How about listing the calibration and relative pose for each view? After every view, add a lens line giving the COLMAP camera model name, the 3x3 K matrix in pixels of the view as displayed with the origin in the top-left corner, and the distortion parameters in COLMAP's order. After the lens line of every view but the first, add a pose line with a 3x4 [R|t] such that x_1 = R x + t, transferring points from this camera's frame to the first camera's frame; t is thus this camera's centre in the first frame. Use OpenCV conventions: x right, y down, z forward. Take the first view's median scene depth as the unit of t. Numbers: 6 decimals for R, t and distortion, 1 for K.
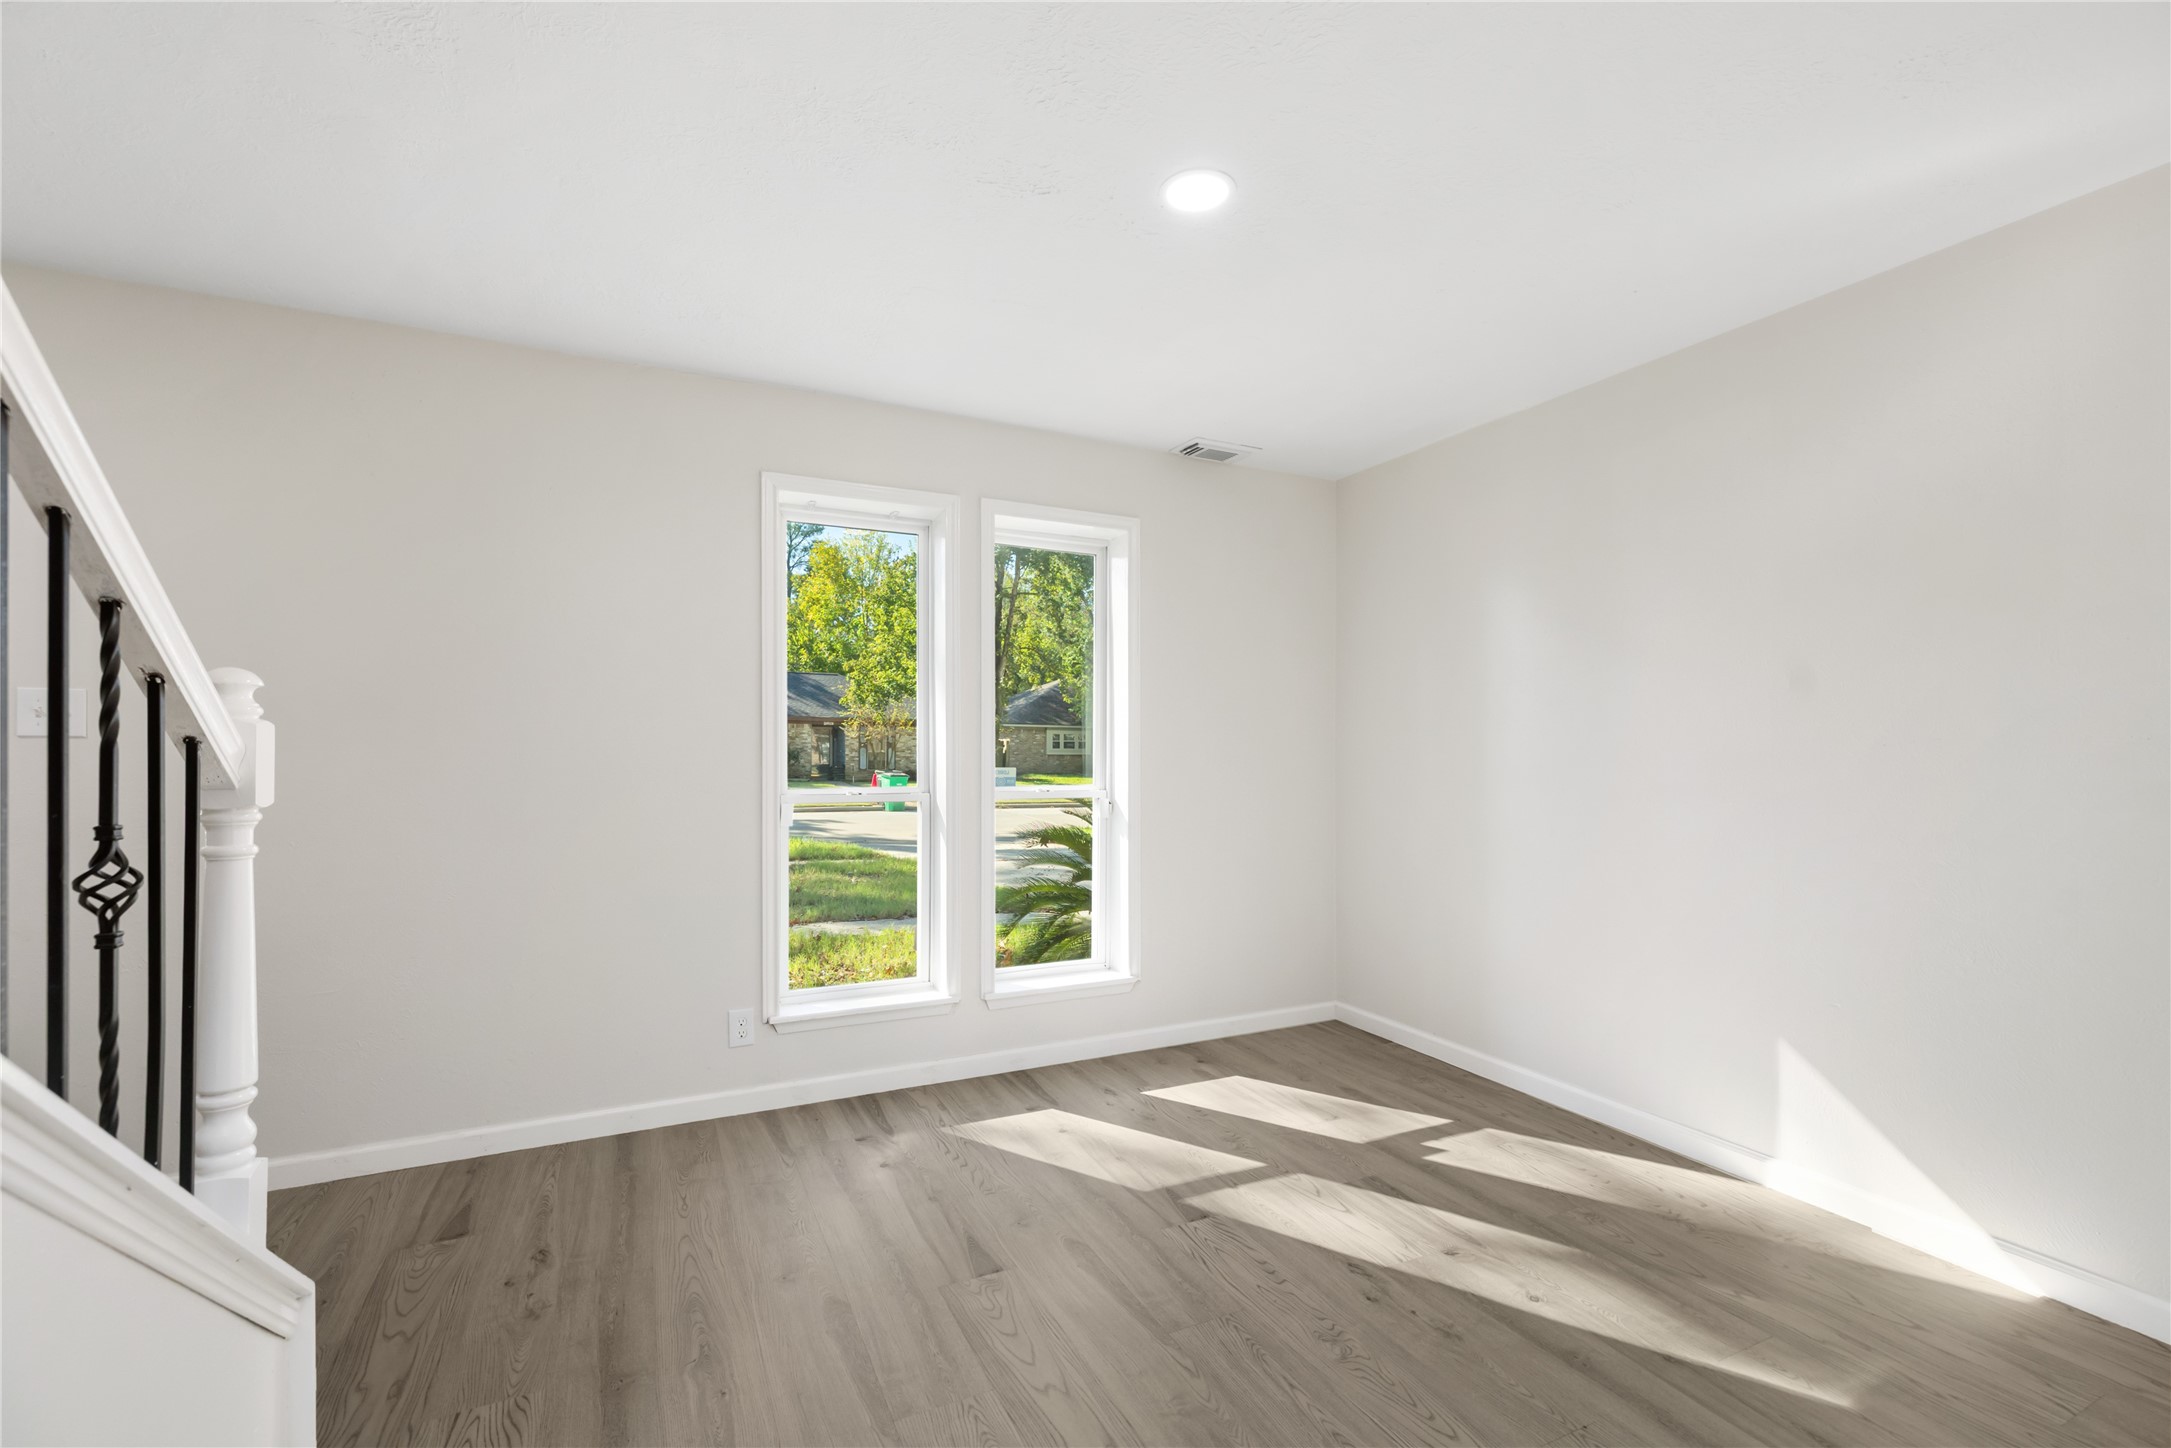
lens RADIAL K [[938.3, 0, 1084.8], [0, 938.3, 735.2], [0, 0, 1]] dist [0.002709, 0.000535]
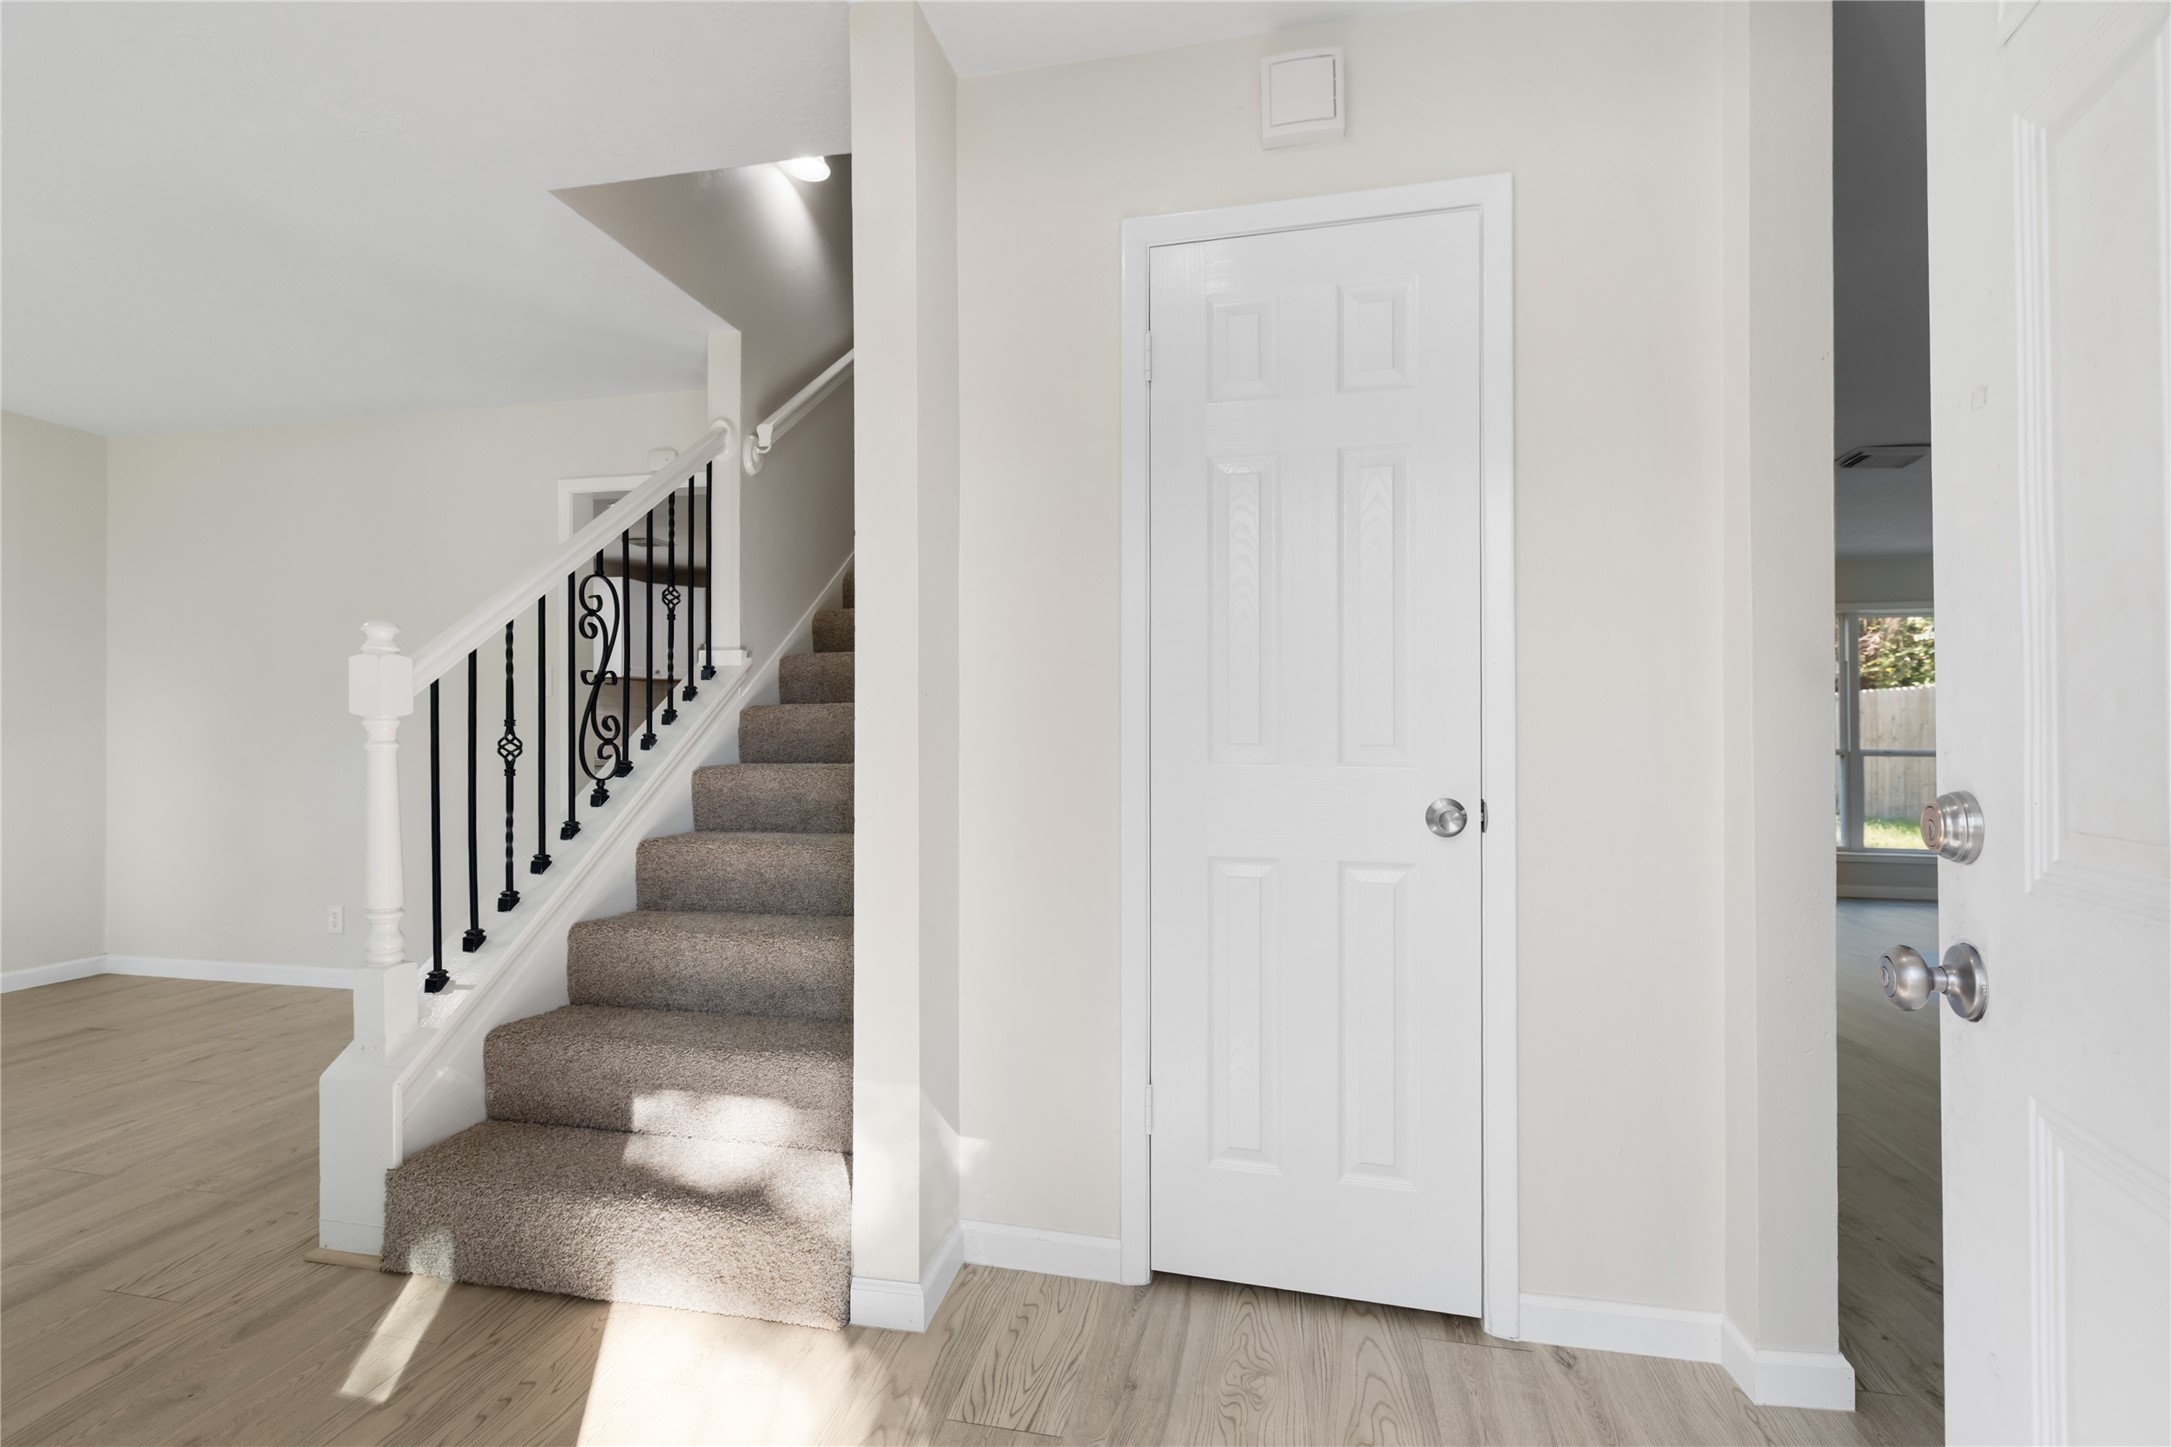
lens RADIAL K [[938.3, 0, 1085.8], [0, 938.3, 721.6], [0, 0, 1]] dist [0.002709, 0.000535]
pose [[-0.791504, 0.004295, 0.611149, -0.392165], [-0.003295, 0.999931, -0.011296, 0.068972], [-0.611155, -0.010955, -0.791435, 1.846986]]
